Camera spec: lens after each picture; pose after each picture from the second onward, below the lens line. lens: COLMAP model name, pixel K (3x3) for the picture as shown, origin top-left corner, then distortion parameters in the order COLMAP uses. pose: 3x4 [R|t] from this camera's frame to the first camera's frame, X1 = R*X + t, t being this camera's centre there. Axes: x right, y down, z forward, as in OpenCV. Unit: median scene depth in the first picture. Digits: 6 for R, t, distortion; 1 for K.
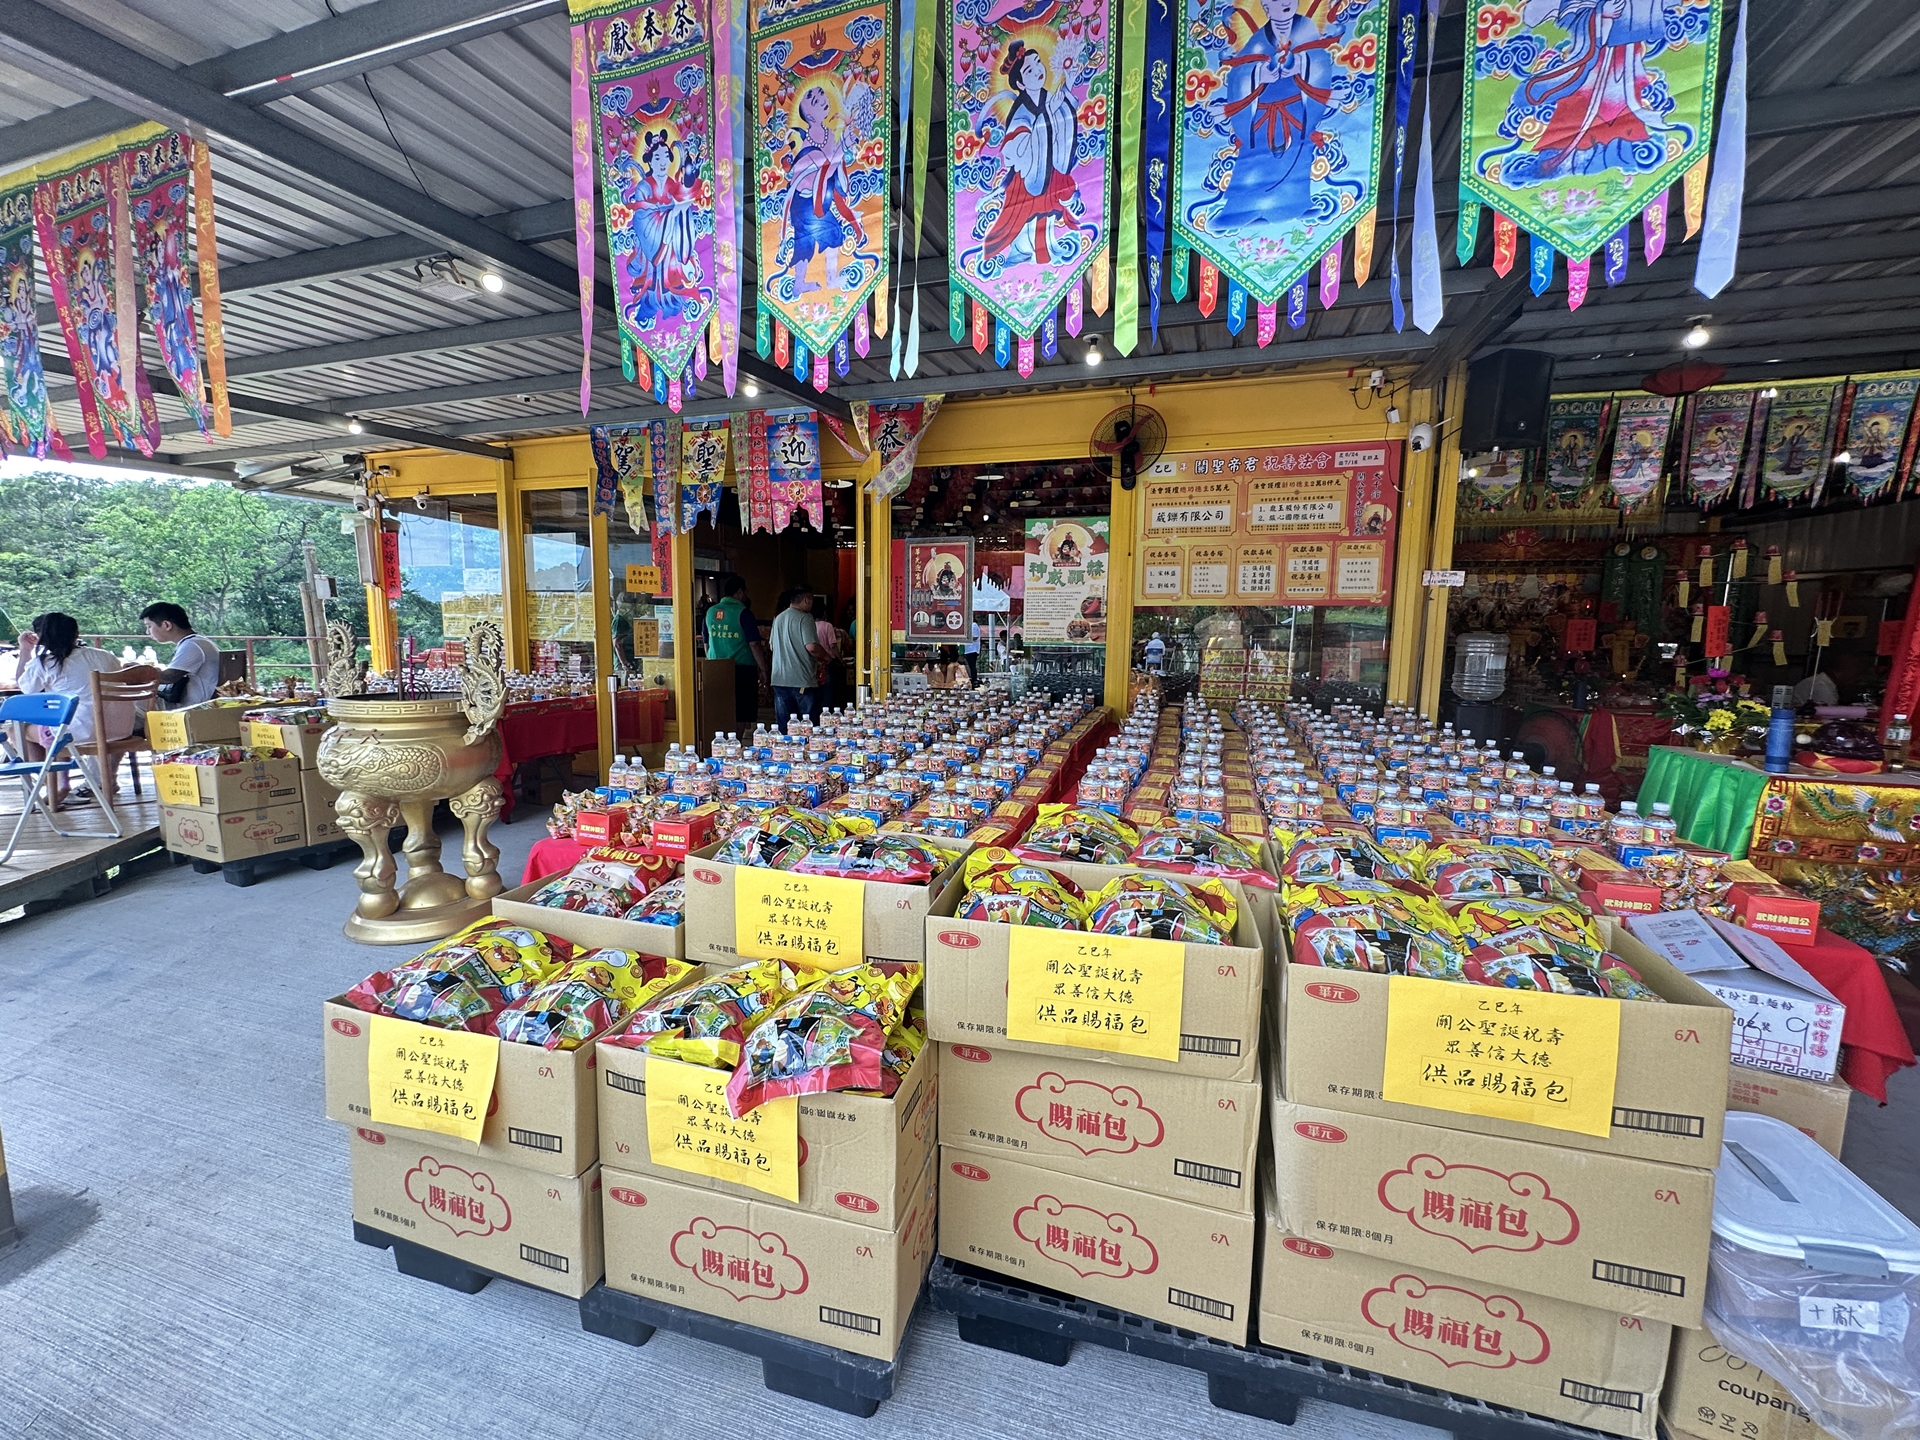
lens RADIAL K [[772.5, 0, 959.6], [0, 772.5, 717.5], [0, 0, 1]] dist [0.002338, 0.000246]
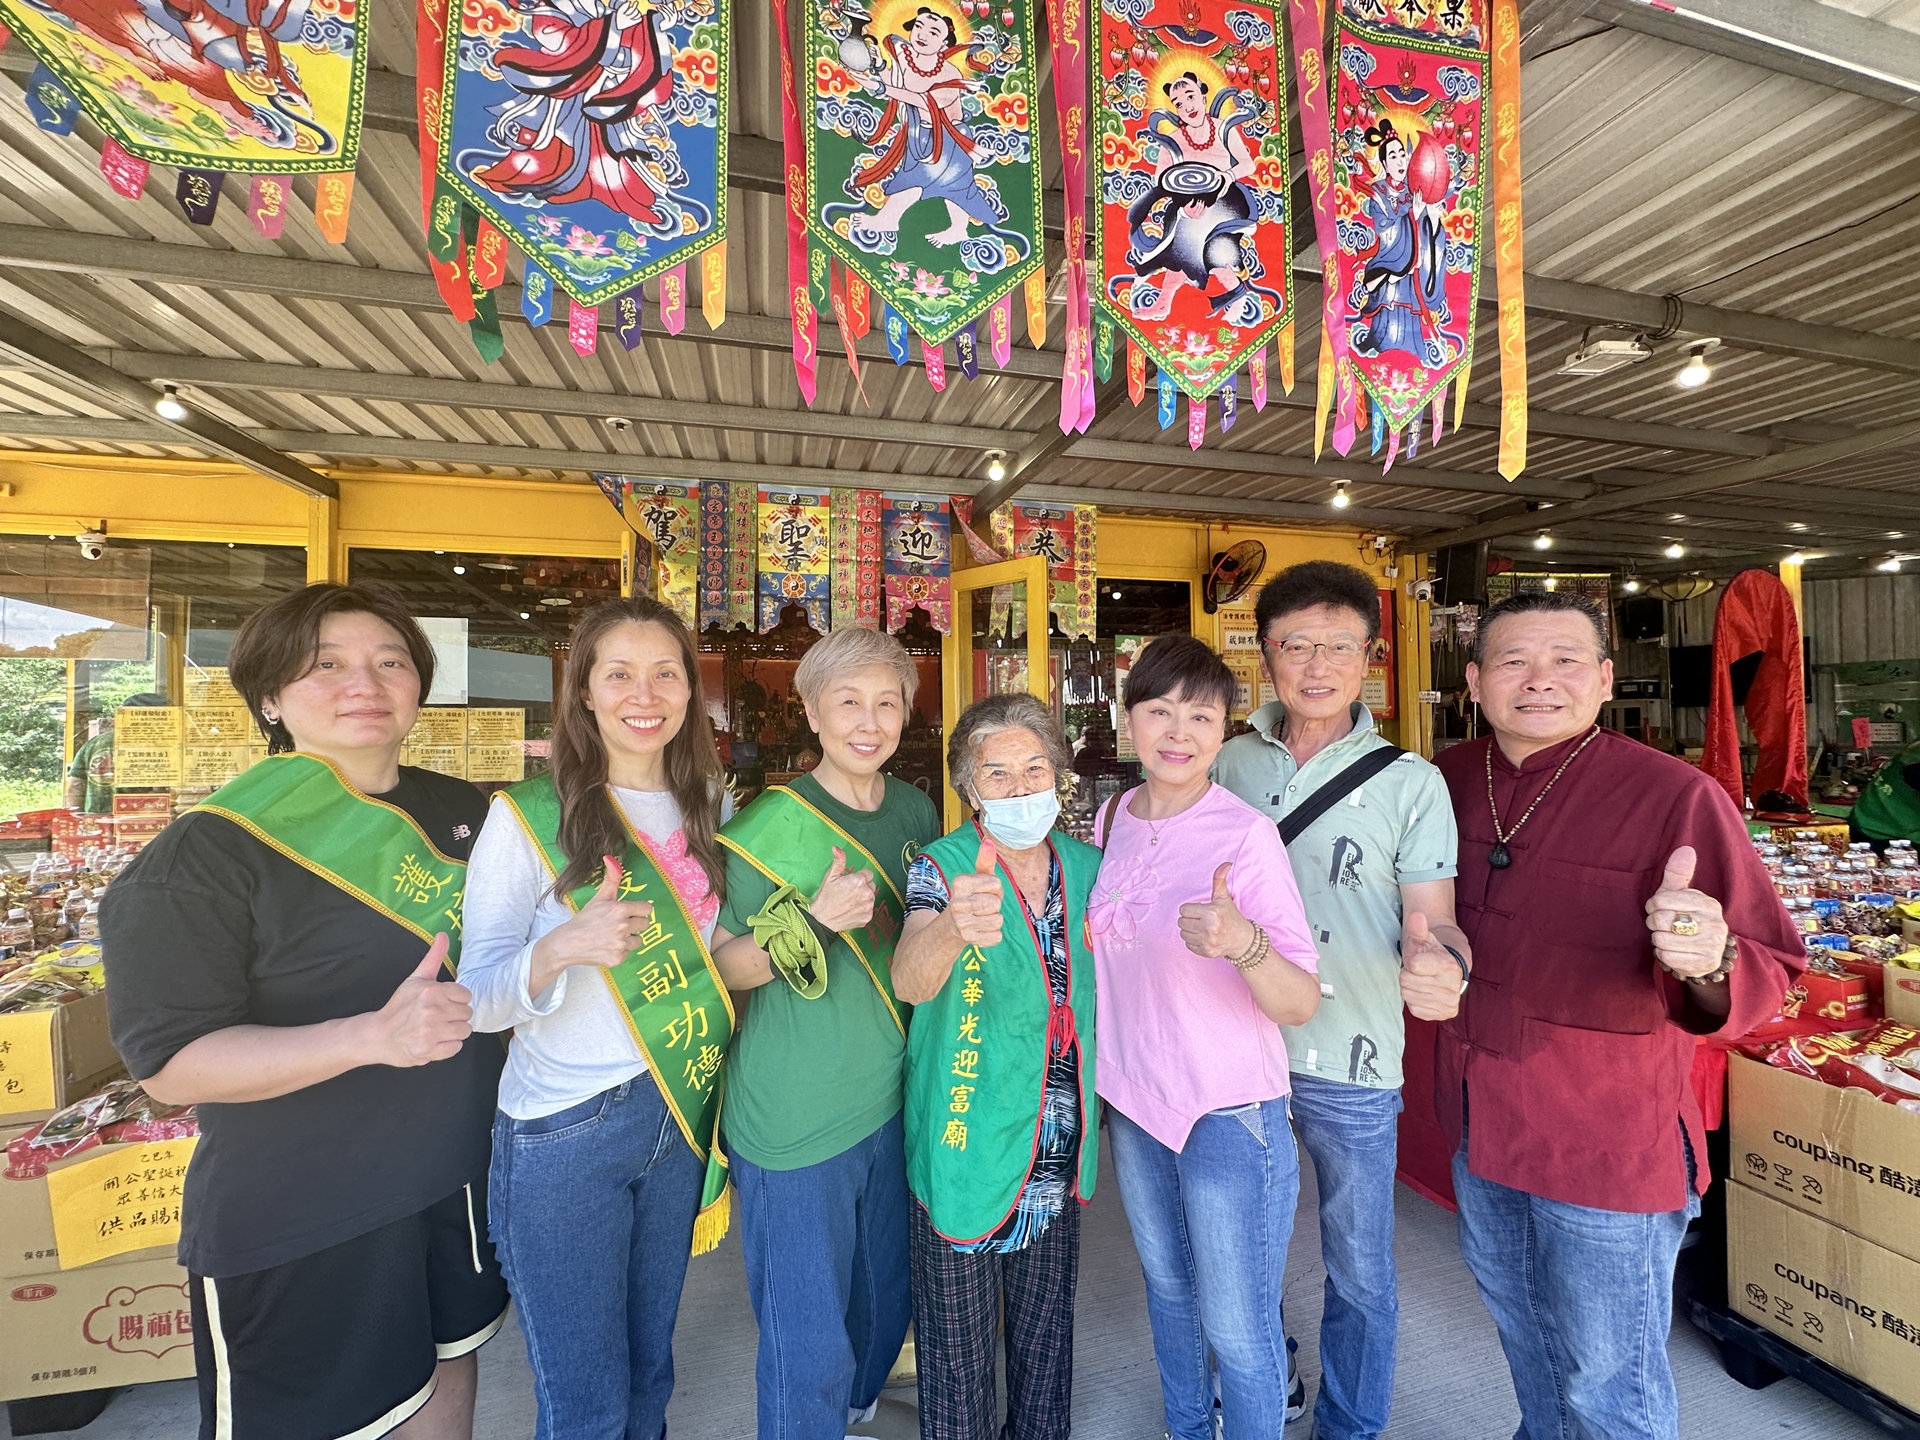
lens RADIAL K [[772.5, 0, 950.0], [0, 772.5, 723.2], [0, 0, 1]] dist [0.002338, 0.000246]
pose [[0.828991, -0.021861, 0.558835, -0.707582], [0.088571, 0.991757, -0.092593, -0.077580], [-0.552204, 0.126255, 0.824093, 0.339685]]
